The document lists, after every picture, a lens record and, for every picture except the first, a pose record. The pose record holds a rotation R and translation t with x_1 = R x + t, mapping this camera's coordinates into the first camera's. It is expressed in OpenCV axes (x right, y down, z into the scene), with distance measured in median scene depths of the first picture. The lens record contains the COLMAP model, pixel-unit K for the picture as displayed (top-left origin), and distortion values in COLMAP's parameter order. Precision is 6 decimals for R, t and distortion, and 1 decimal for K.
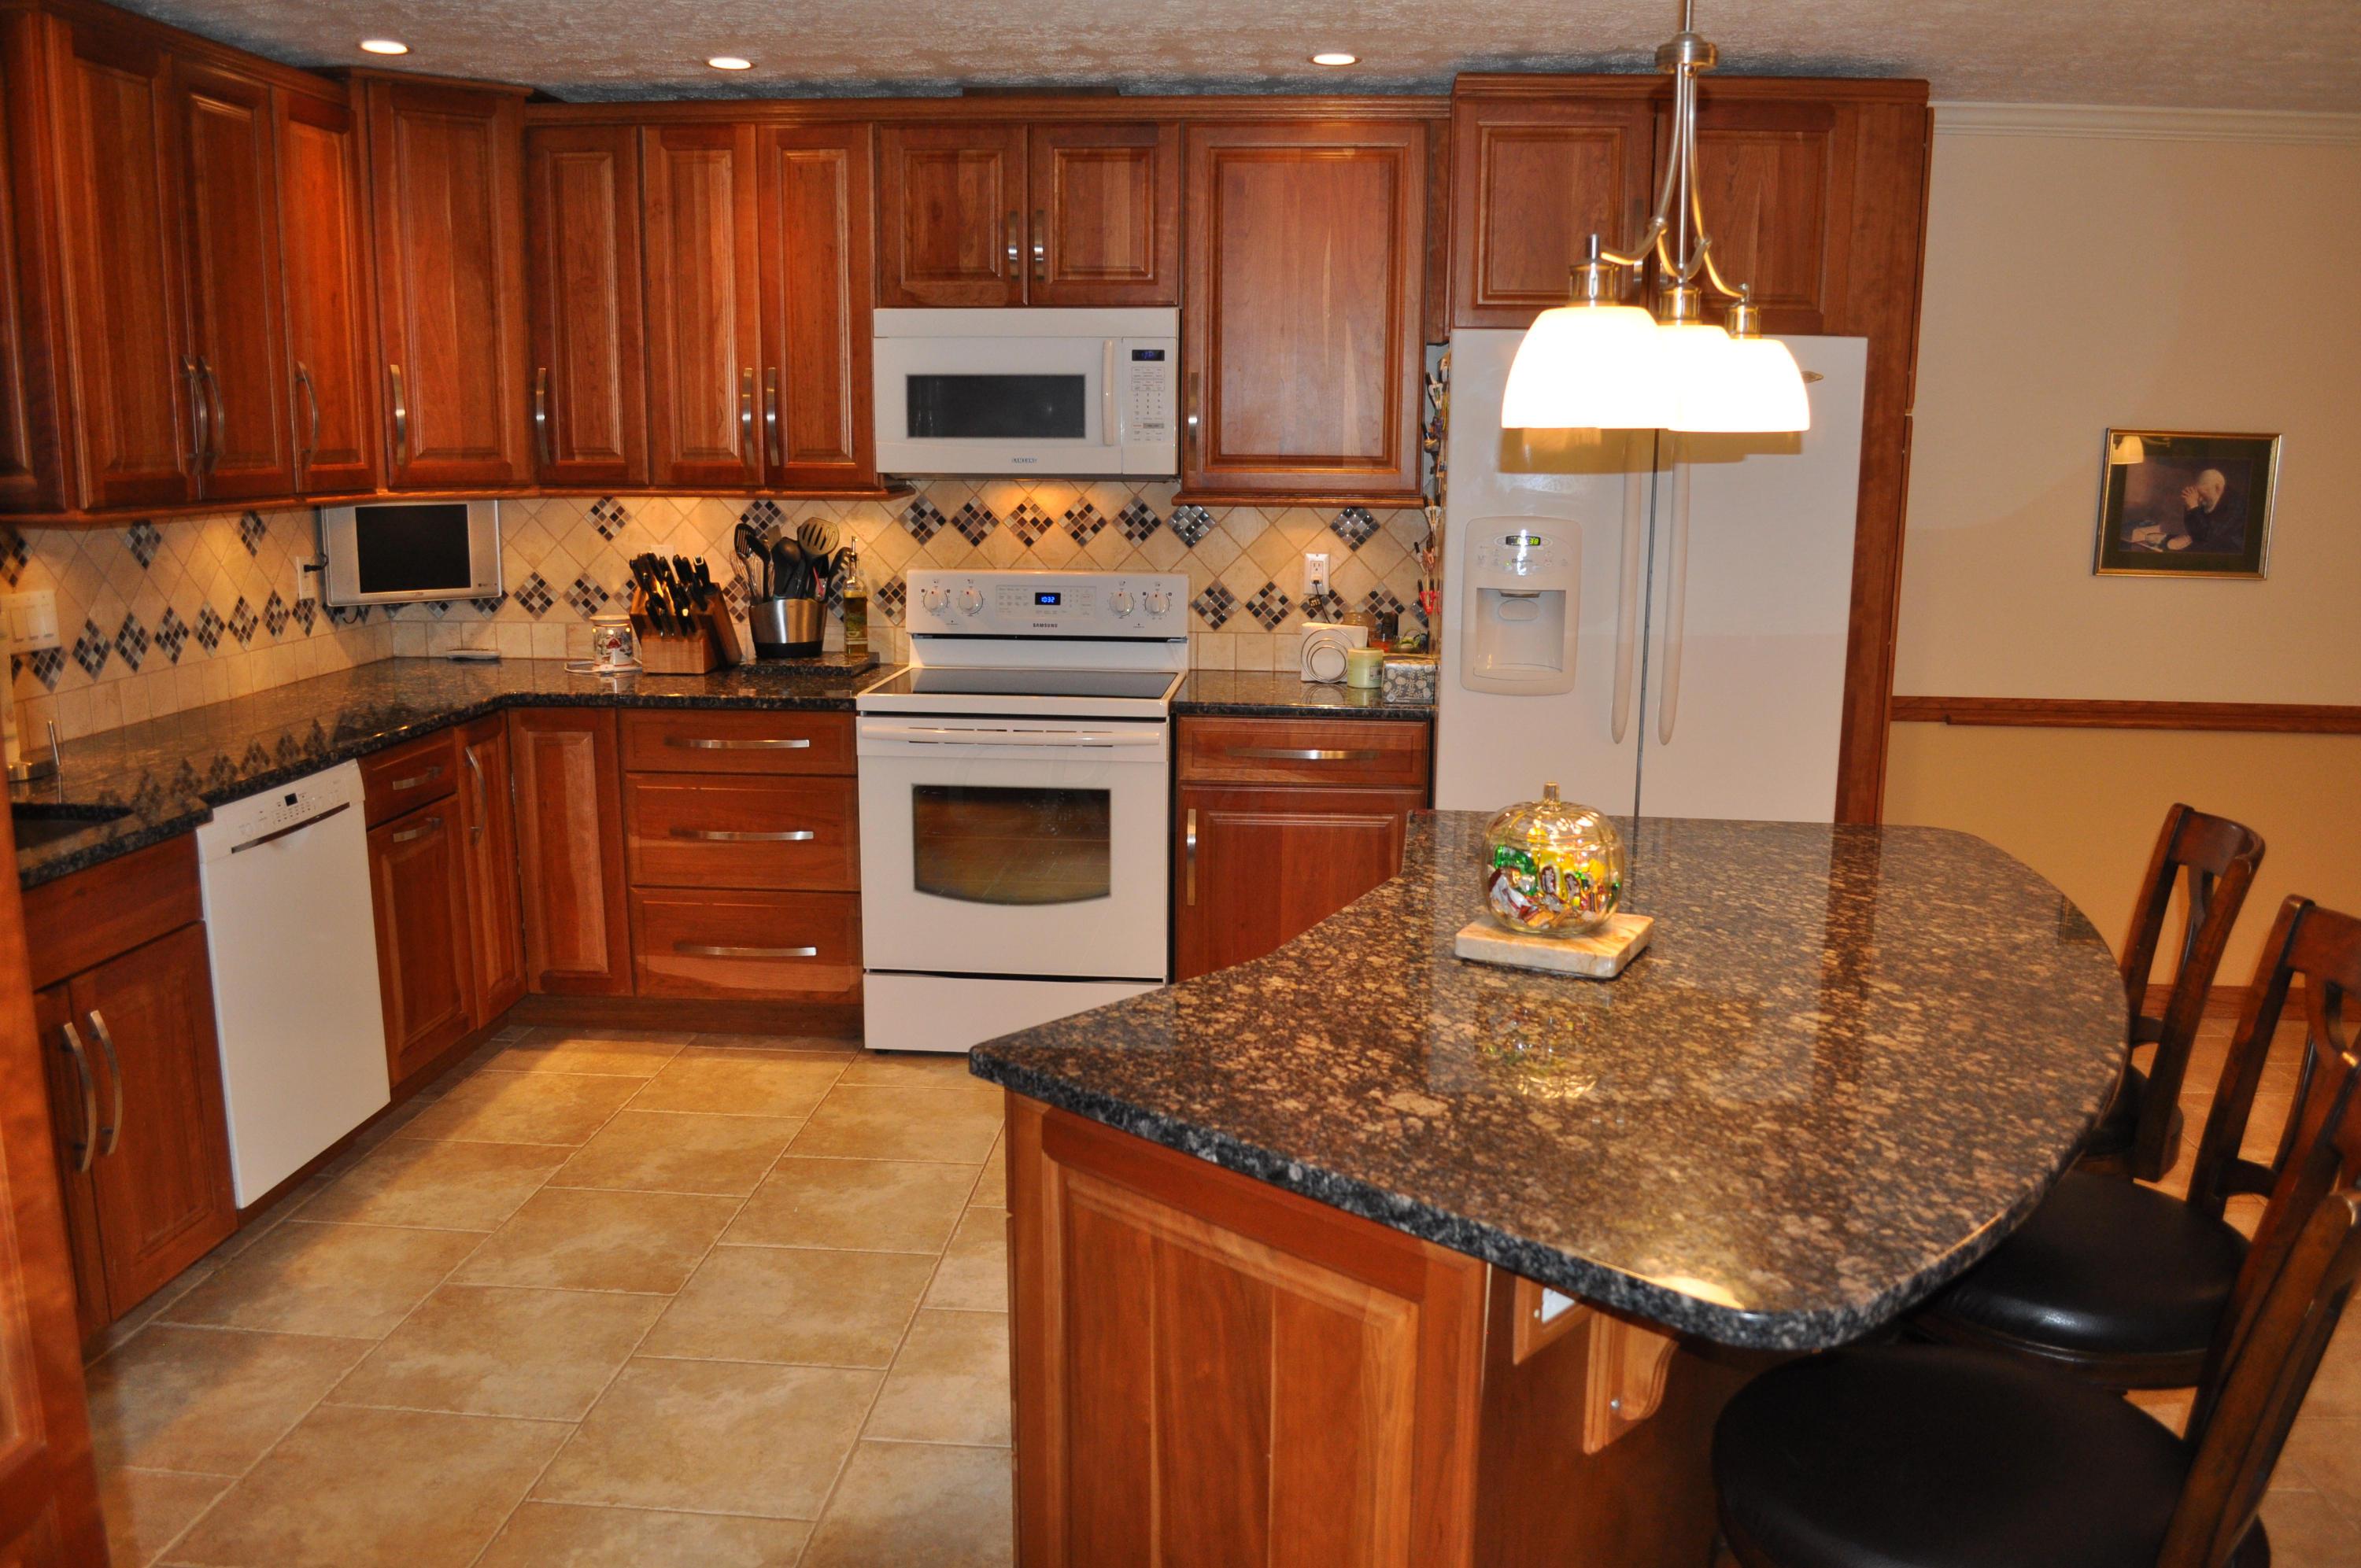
lens RADIAL K [[1865.6, 0, 1194.5], [0, 1865.6, 804.4], [0, 0, 1]] dist [-0.081101, 0.013440]
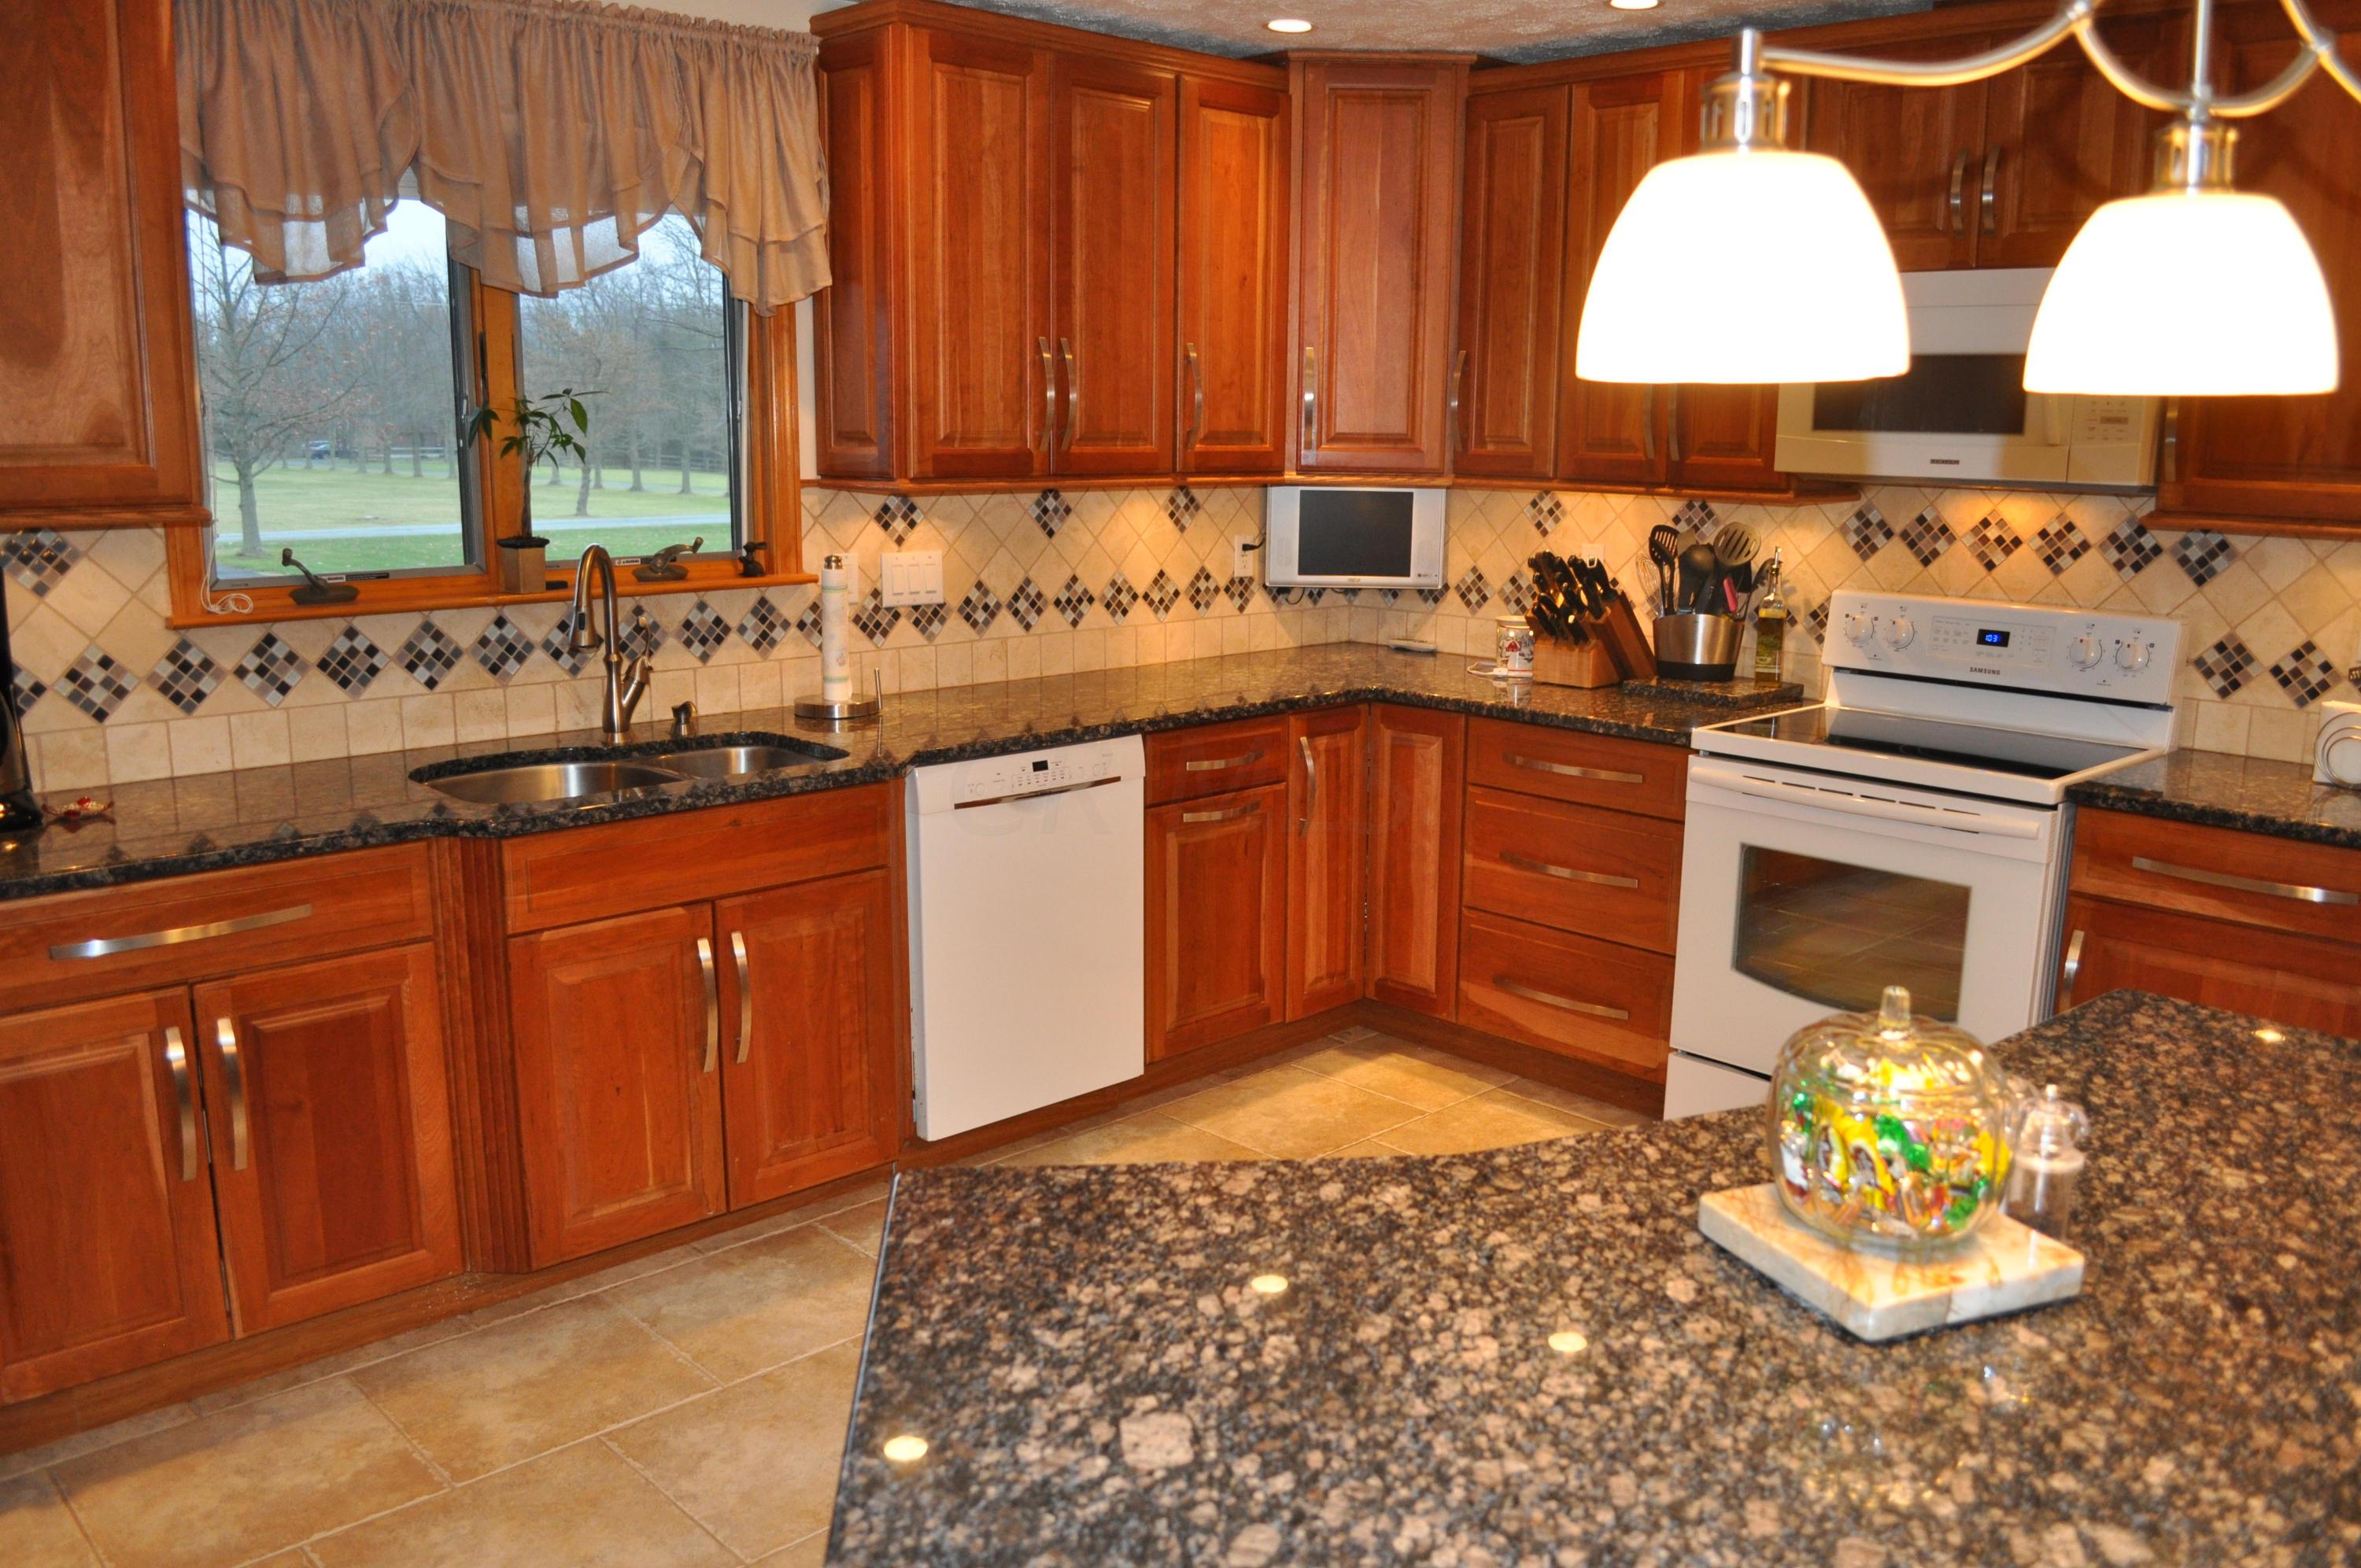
lens RADIAL K [[1865.6, 0, 1194.5], [0, 1865.6, 804.4], [0, 0, 1]] dist [-0.081101, 0.013440]
pose [[0.744535, 0.135175, -0.653755, 0.205227], [-0.136116, 0.989452, 0.049569, -0.035373], [0.653560, 0.052080, 0.755081, 0.205949]]
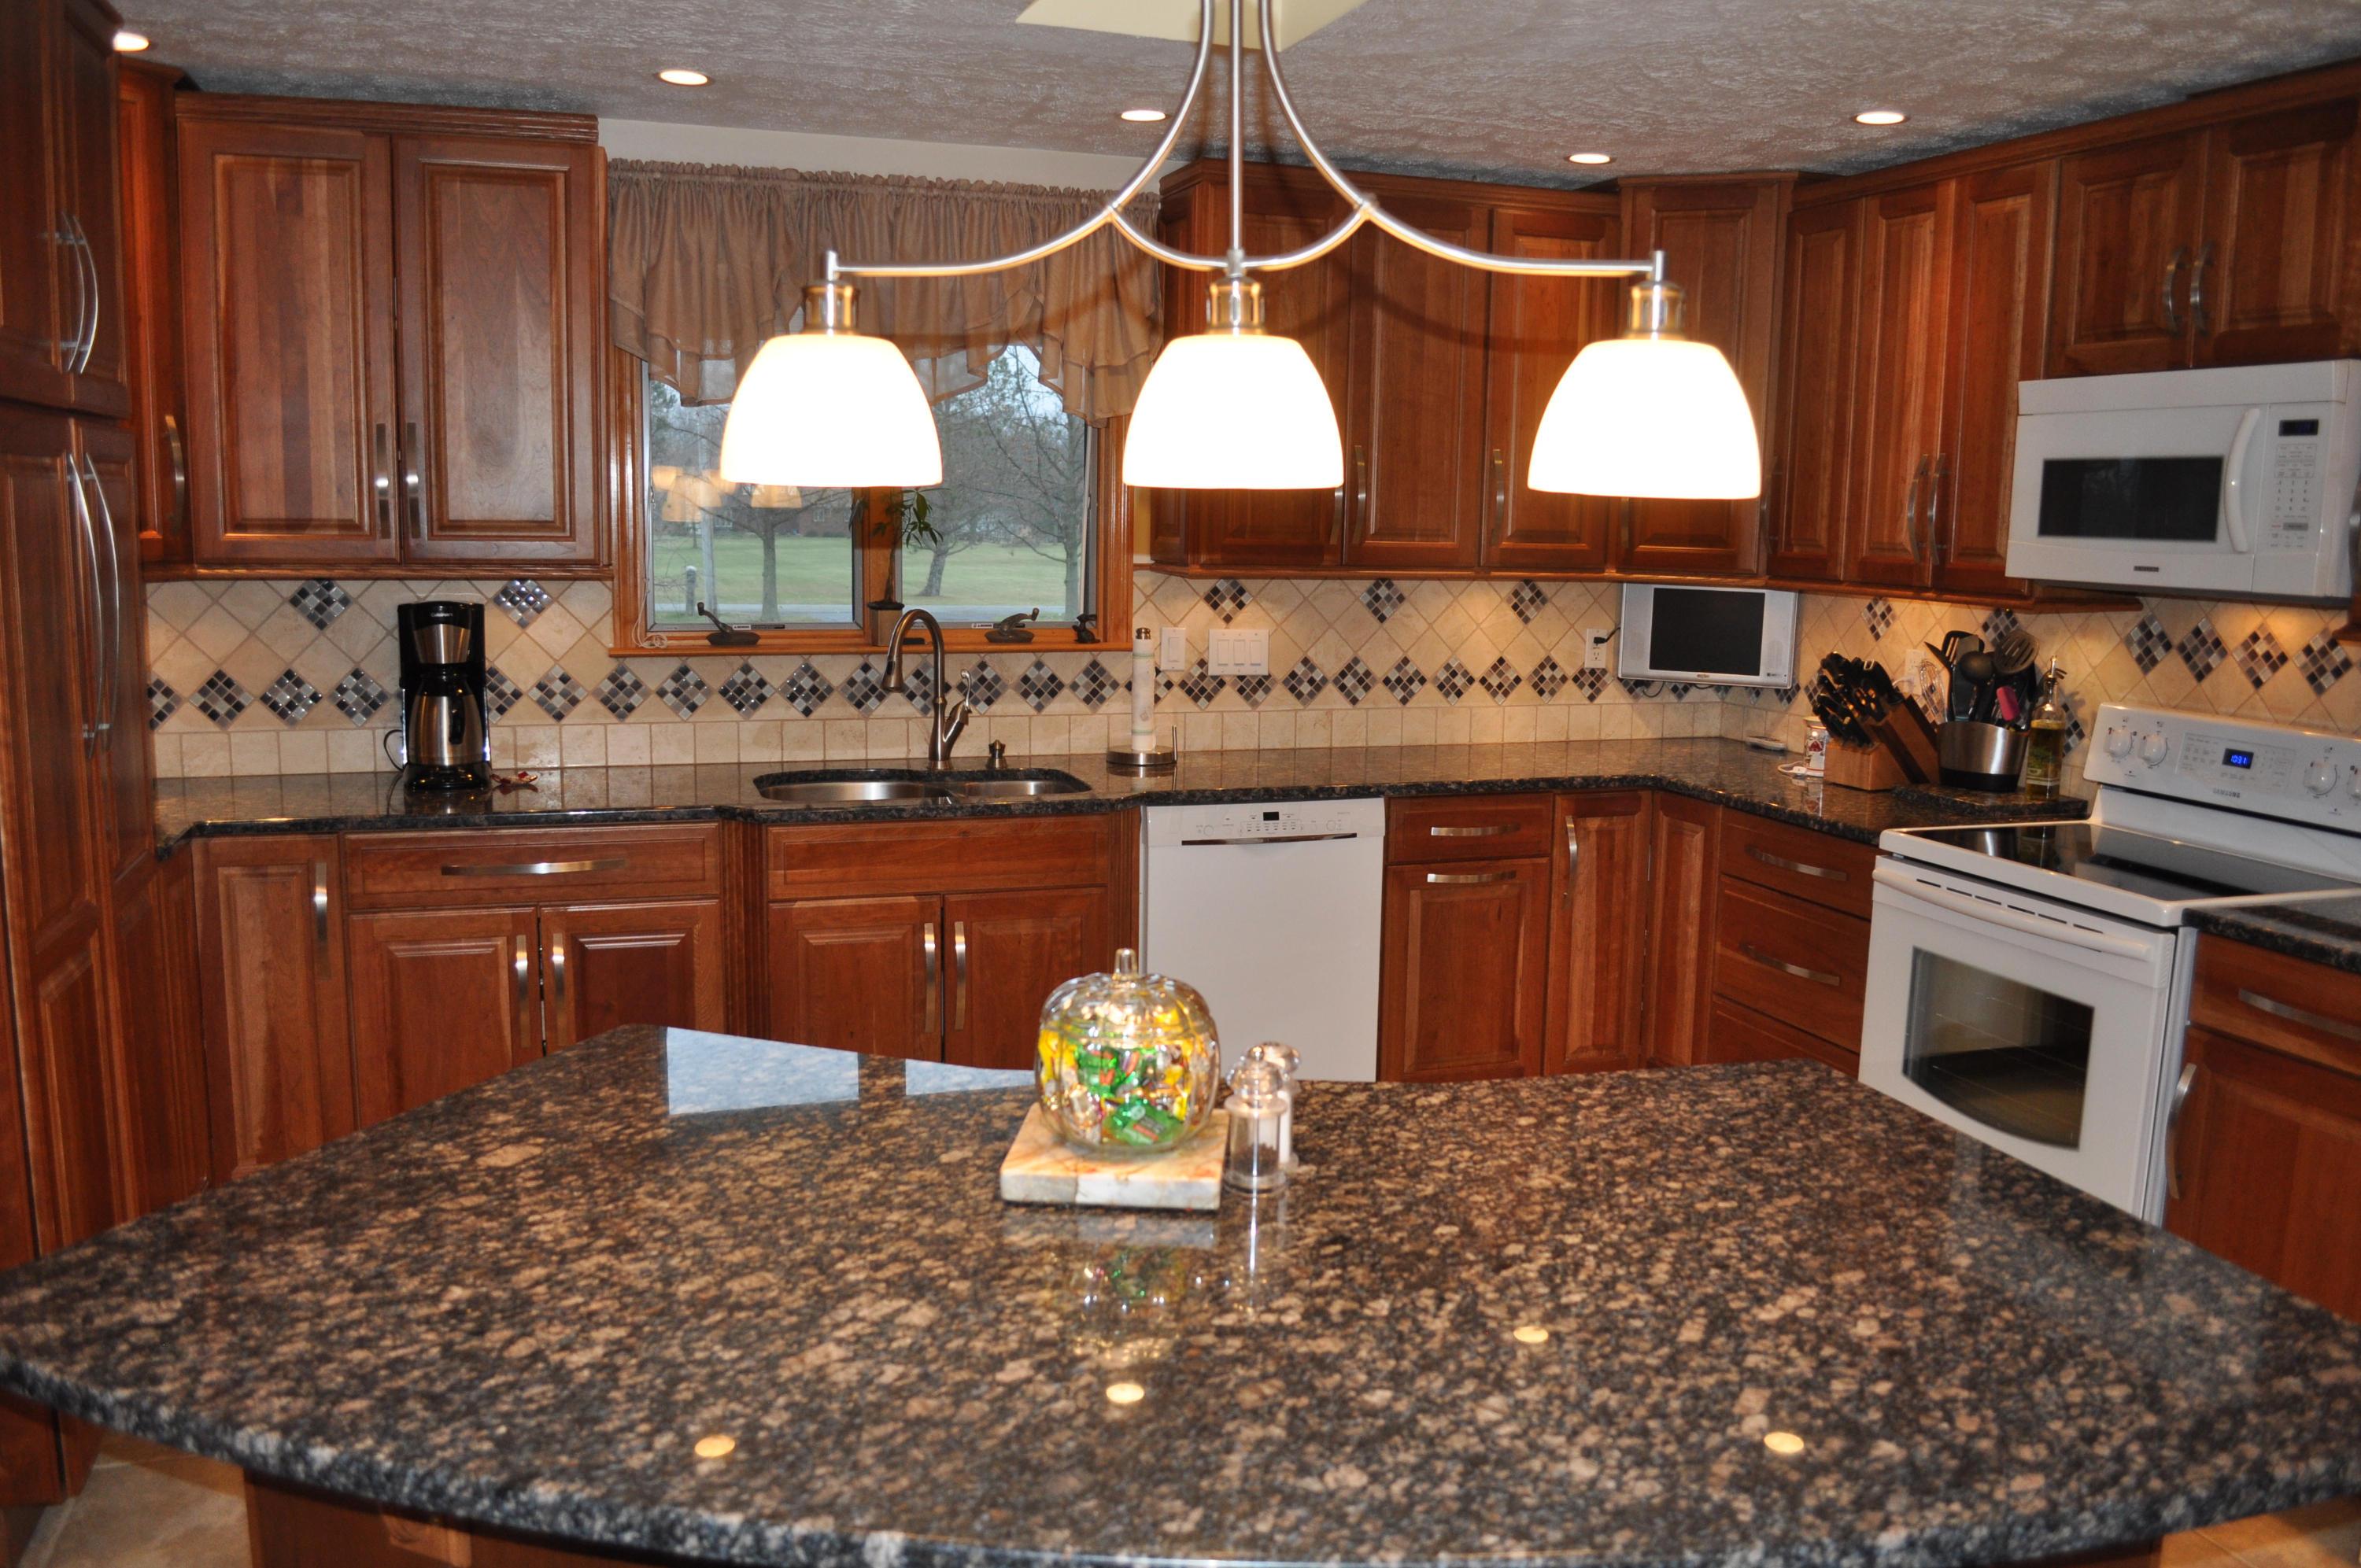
lens RADIAL K [[1865.6, 0, 1194.5], [0, 1865.6, 804.4], [0, 0, 1]] dist [-0.081101, 0.013440]
pose [[0.394003, 0.144408, -0.907694, 0.453845], [-0.197438, 0.977823, 0.069863, -0.066109], [0.897652, 0.151687, 0.413777, 0.356537]]
